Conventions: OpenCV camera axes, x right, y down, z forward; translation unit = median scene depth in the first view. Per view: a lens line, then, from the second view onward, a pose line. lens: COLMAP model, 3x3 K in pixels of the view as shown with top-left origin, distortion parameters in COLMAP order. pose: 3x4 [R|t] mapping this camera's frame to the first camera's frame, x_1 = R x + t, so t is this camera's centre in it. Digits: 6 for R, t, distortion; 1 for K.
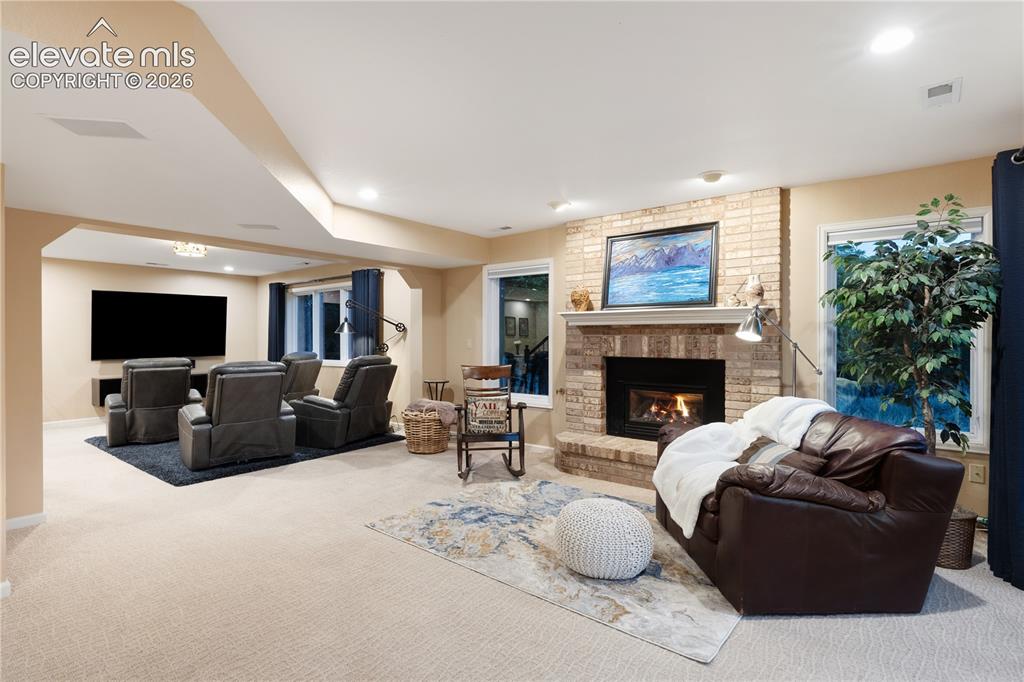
lens RADIAL K [[511.4, 0, 527.4], [0, 511.4, 340.7], [0, 0, 1]] dist [-0.002055, -0.000367]
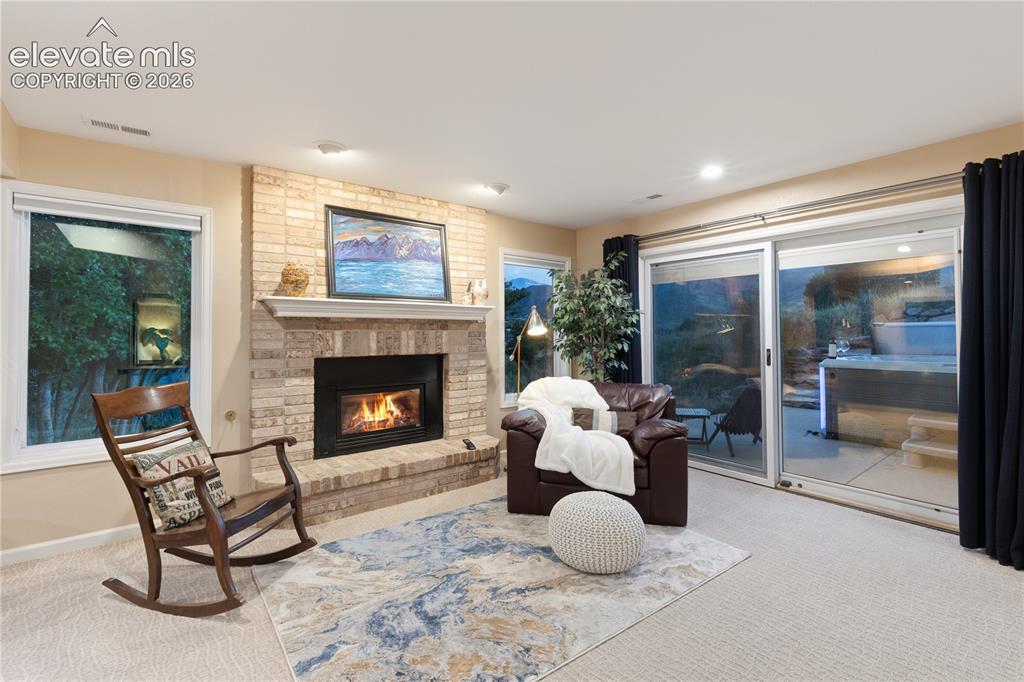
lens RADIAL K [[456.5, 0, 522.4], [0, 456.5, 325.5], [0, 0, 1]] dist [0.001801, 0.000300]
pose [[0.244822, 0.016631, 0.969425, -0.495943], [0.011637, 0.999730, -0.020089, -0.000454], [-0.969498, 0.016200, 0.244563, 0.596505]]
